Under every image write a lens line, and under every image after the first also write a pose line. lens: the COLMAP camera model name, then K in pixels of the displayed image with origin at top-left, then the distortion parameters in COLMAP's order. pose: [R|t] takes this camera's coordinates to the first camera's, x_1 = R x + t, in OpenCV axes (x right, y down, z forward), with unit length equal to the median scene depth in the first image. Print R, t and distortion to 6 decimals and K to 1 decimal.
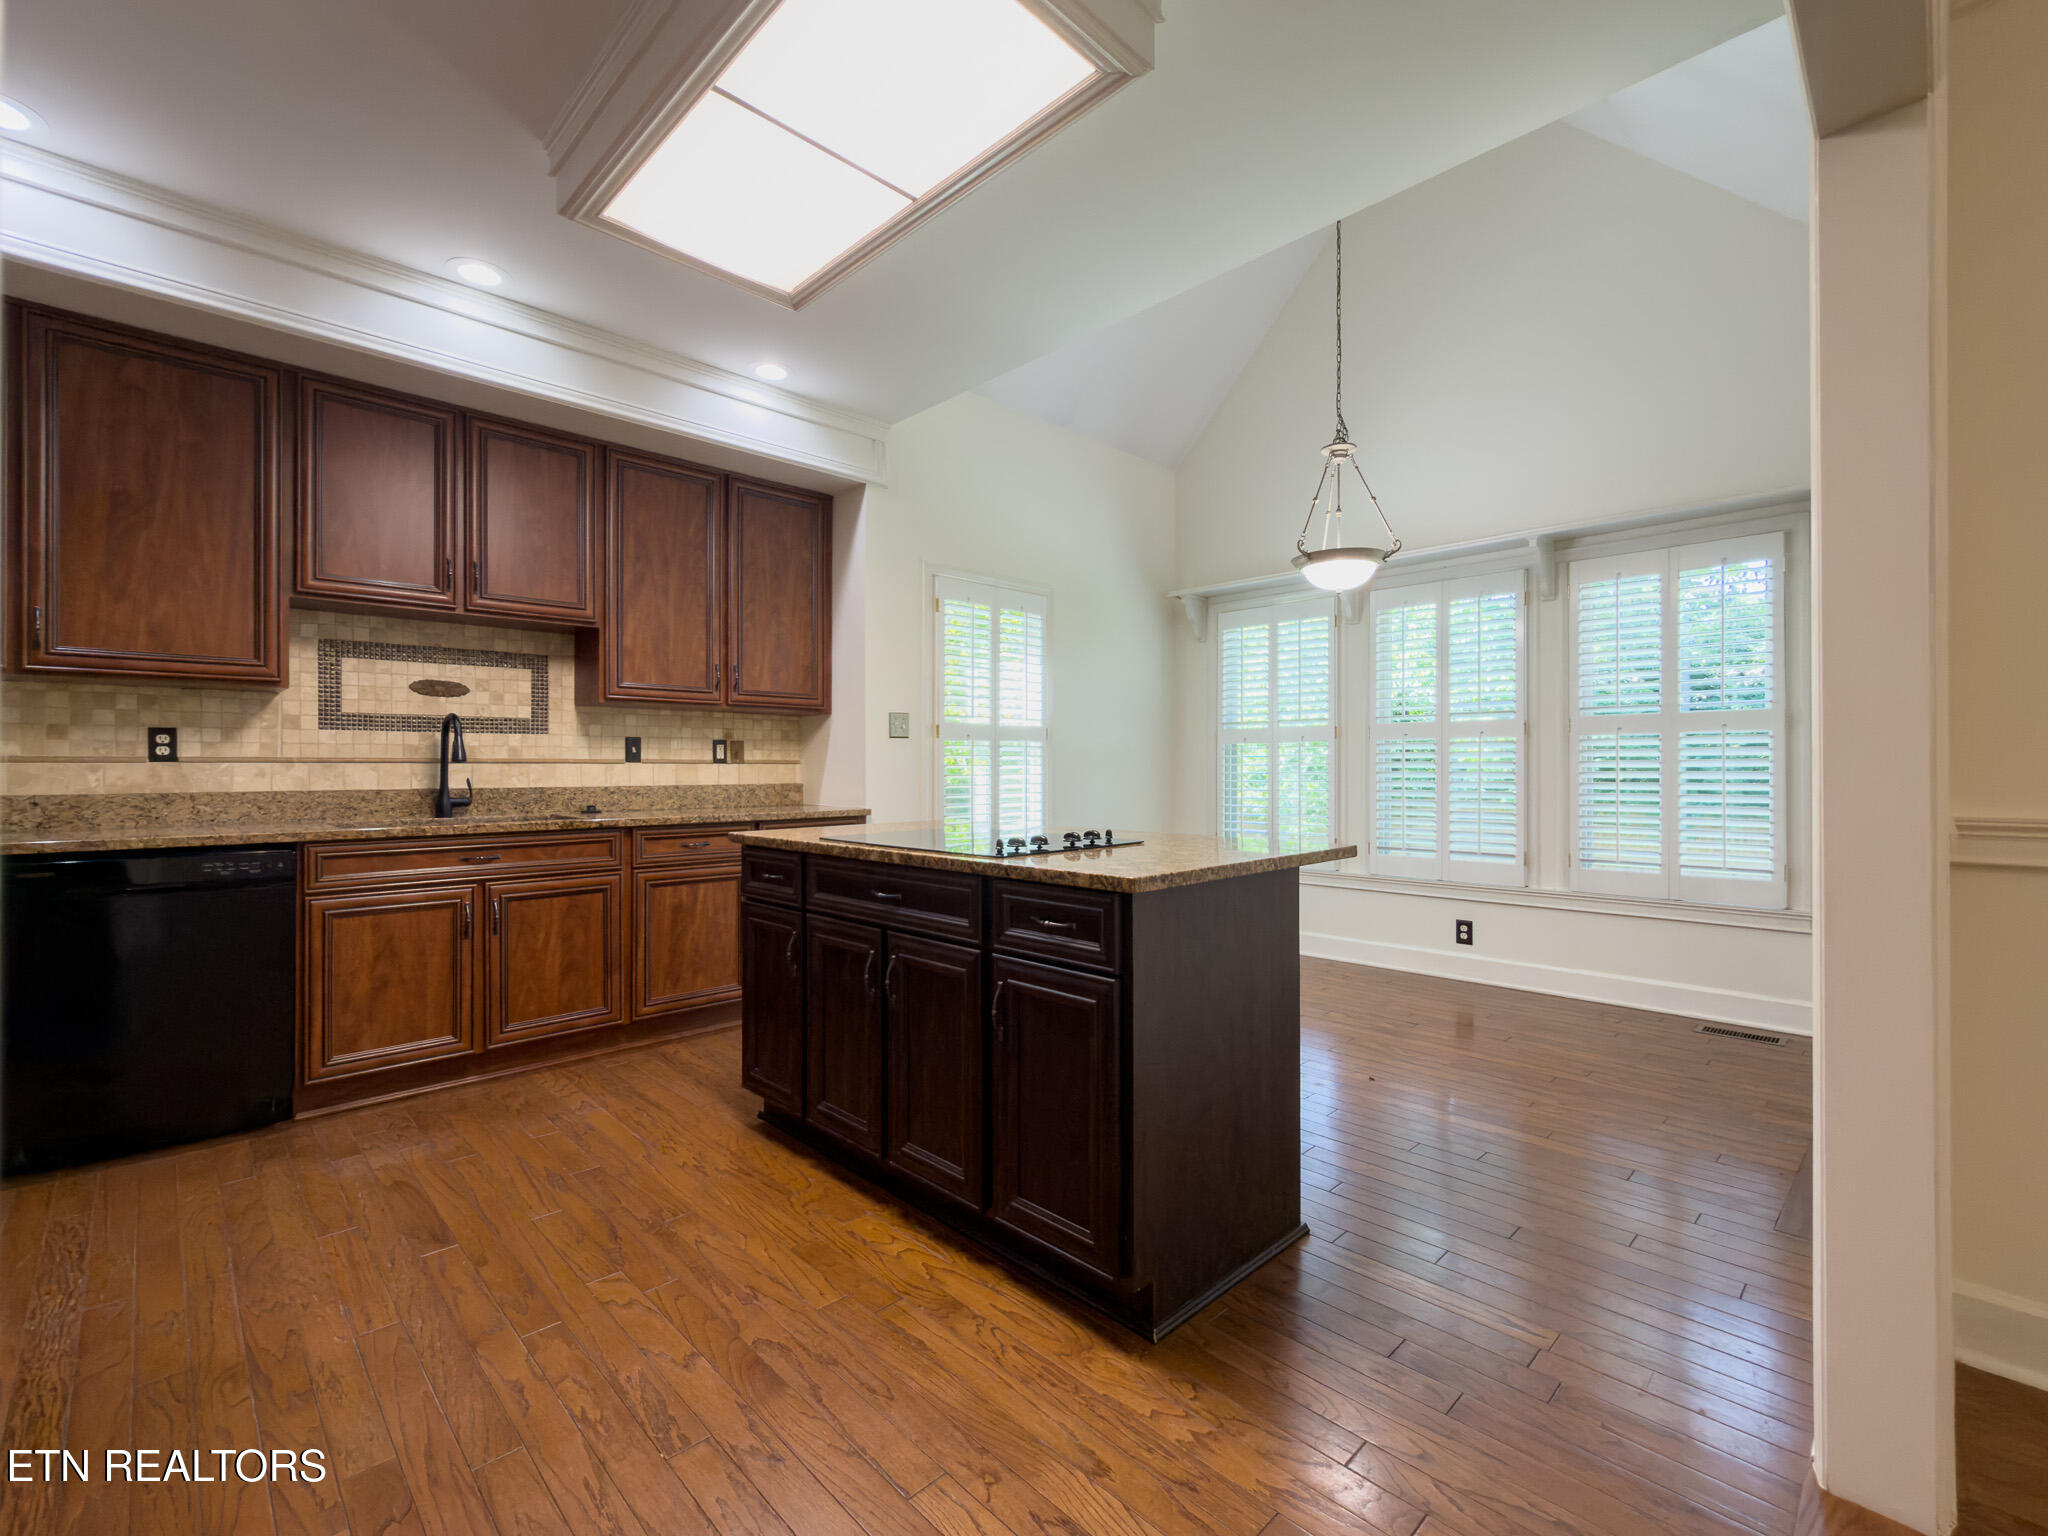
lens RADIAL K [[901.3, 0, 1008.0], [0, 901.3, 759.3], [0, 0, 1]] dist [0.012042, -0.000264]
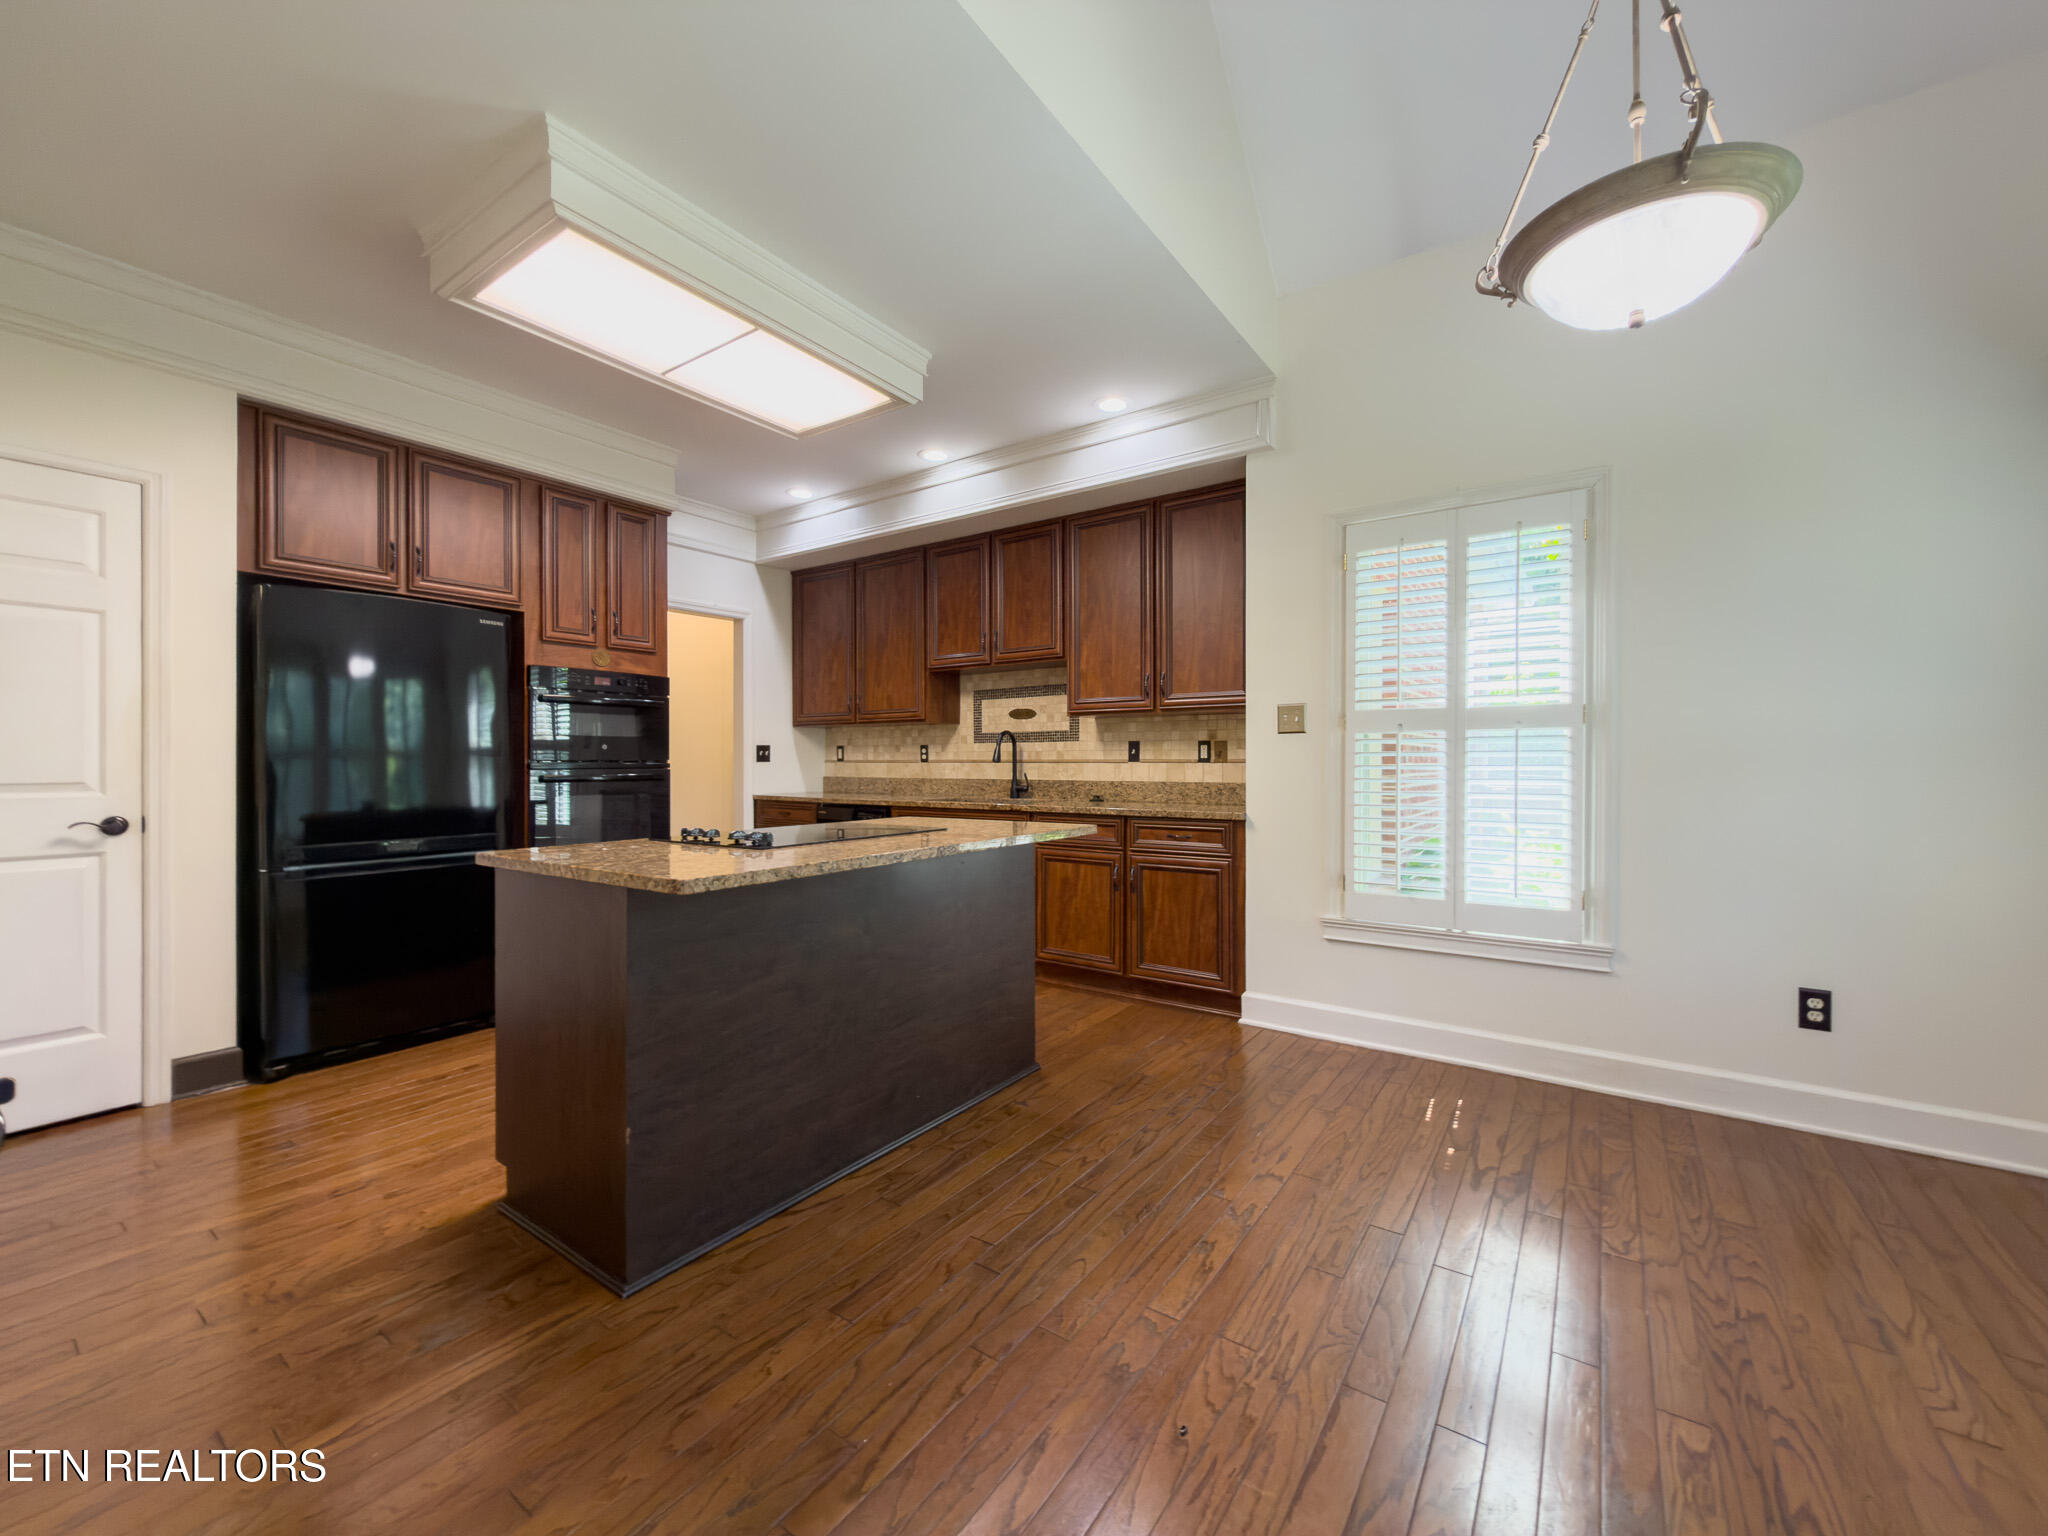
lens RADIAL K [[821.5, 0, 1019.2], [0, 821.5, 769.8], [0, 0, 1]] dist [-0.000568, -0.000879]
pose [[0.193485, 0.011630, -0.981034, 0.636469], [0.011014, 0.999841, 0.014025, -0.003129], [0.981041, -0.013519, 0.193326, 0.636440]]
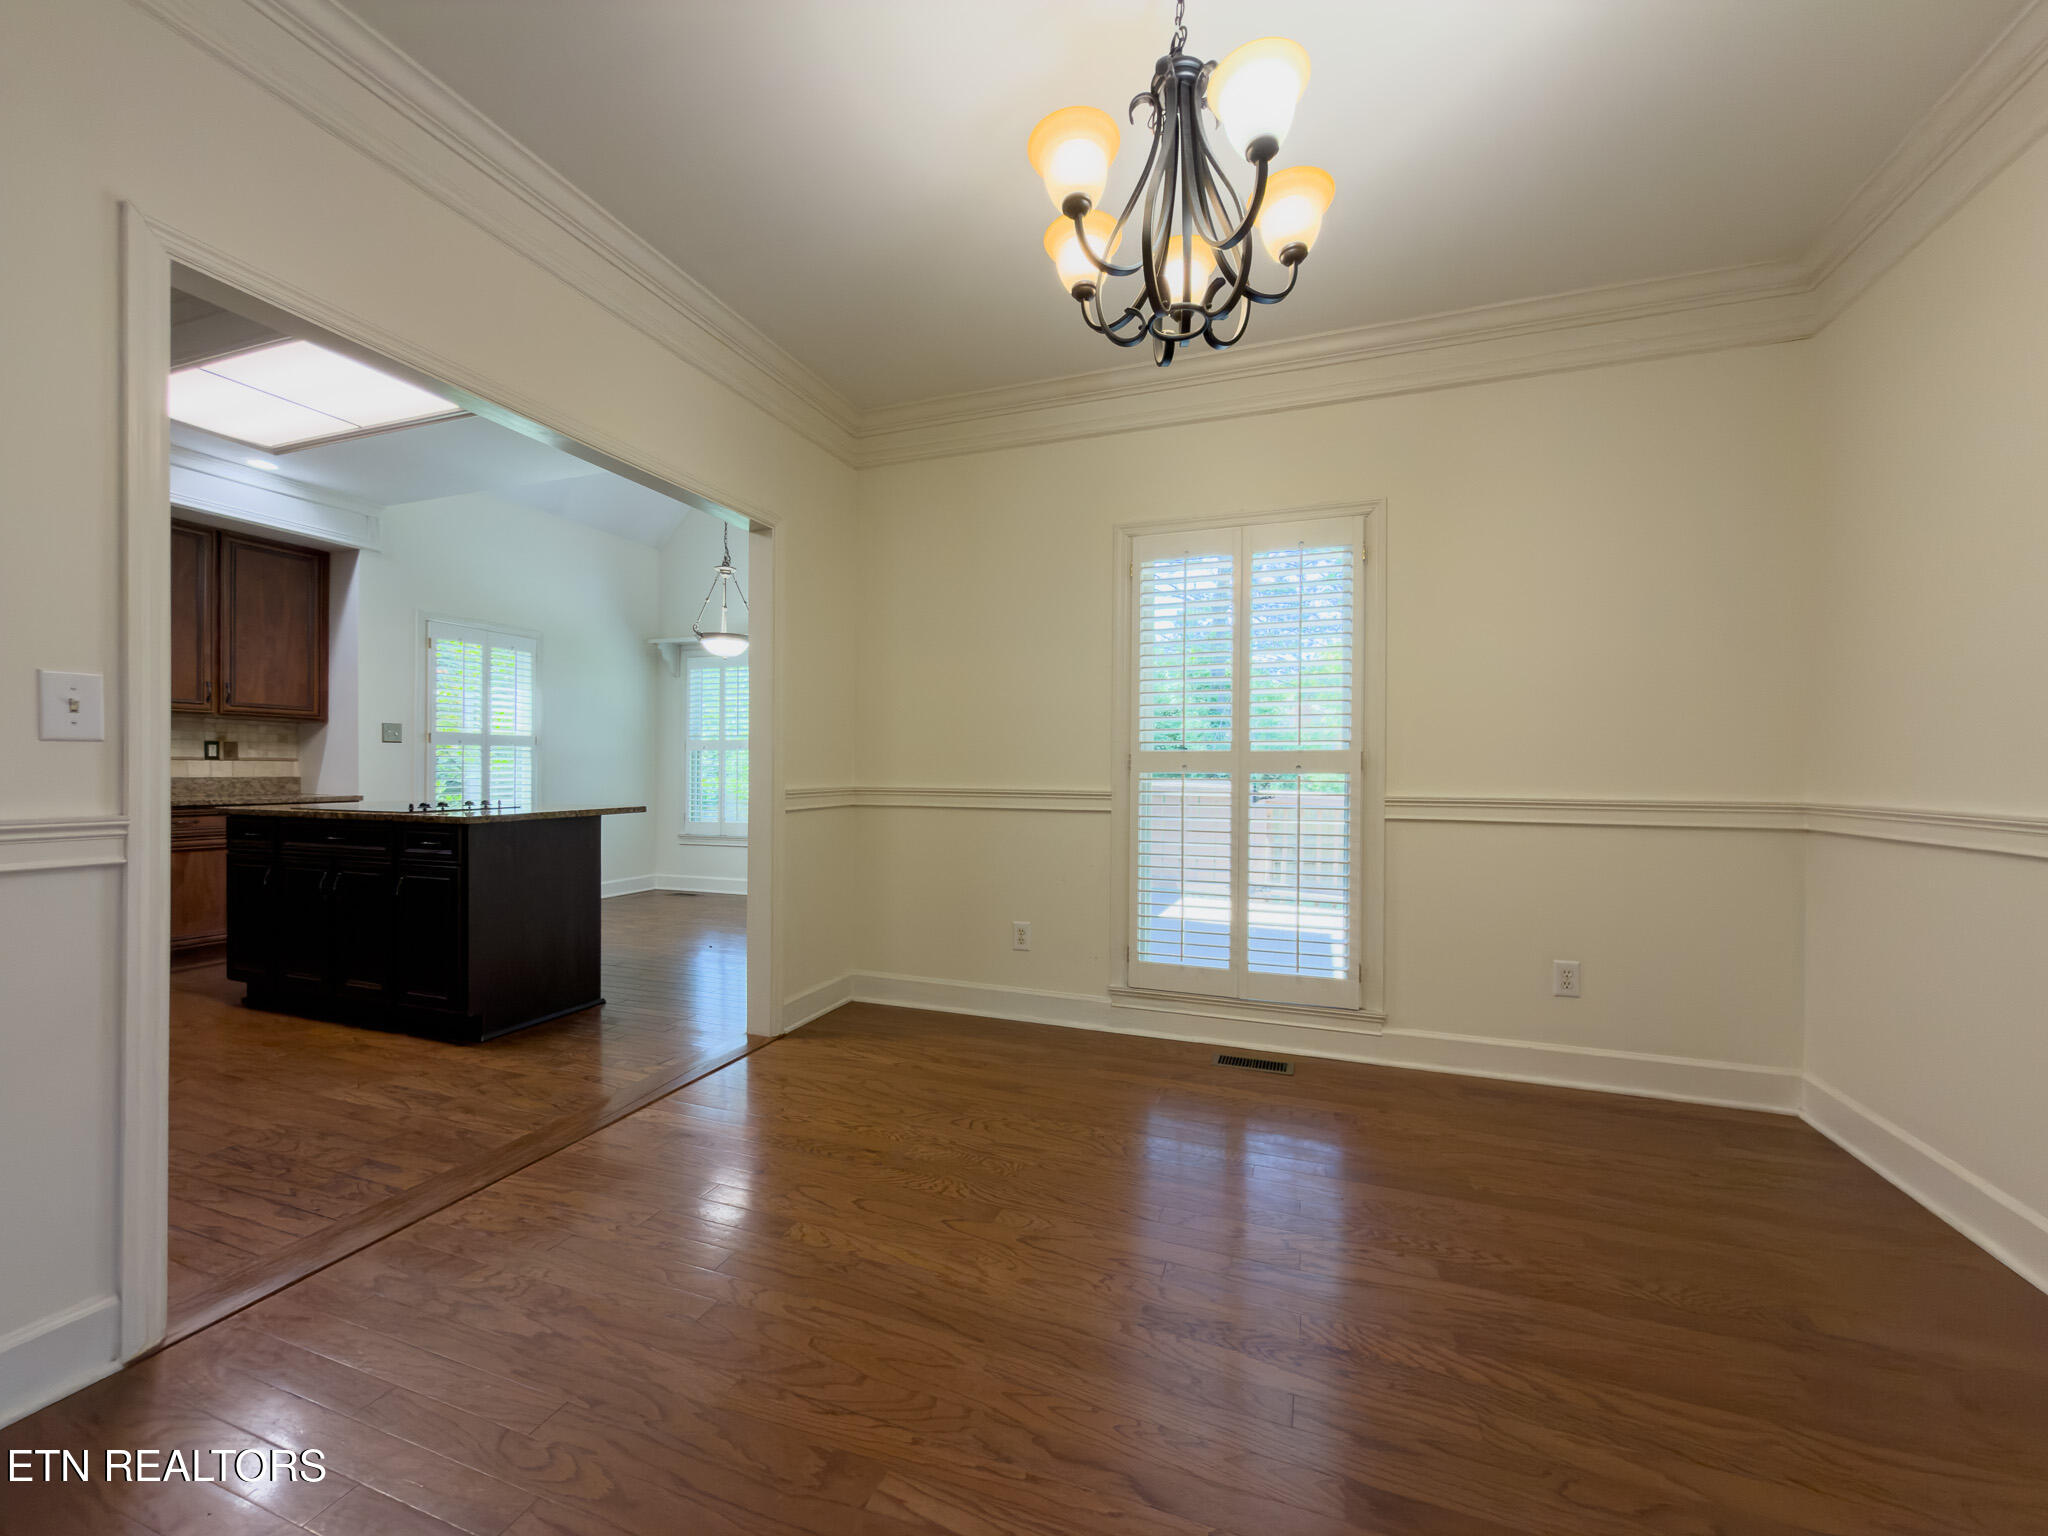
lens RADIAL K [[821.5, 0, 1034.7], [0, 821.5, 772.6], [0, 0, 1]] dist [-0.000568, -0.000879]
pose [[0.894224, 0.003969, 0.447603, 0.199052], [-0.009531, 0.999903, 0.010174, -0.000257], [-0.447519, -0.013364, 0.894175, -0.546812]]
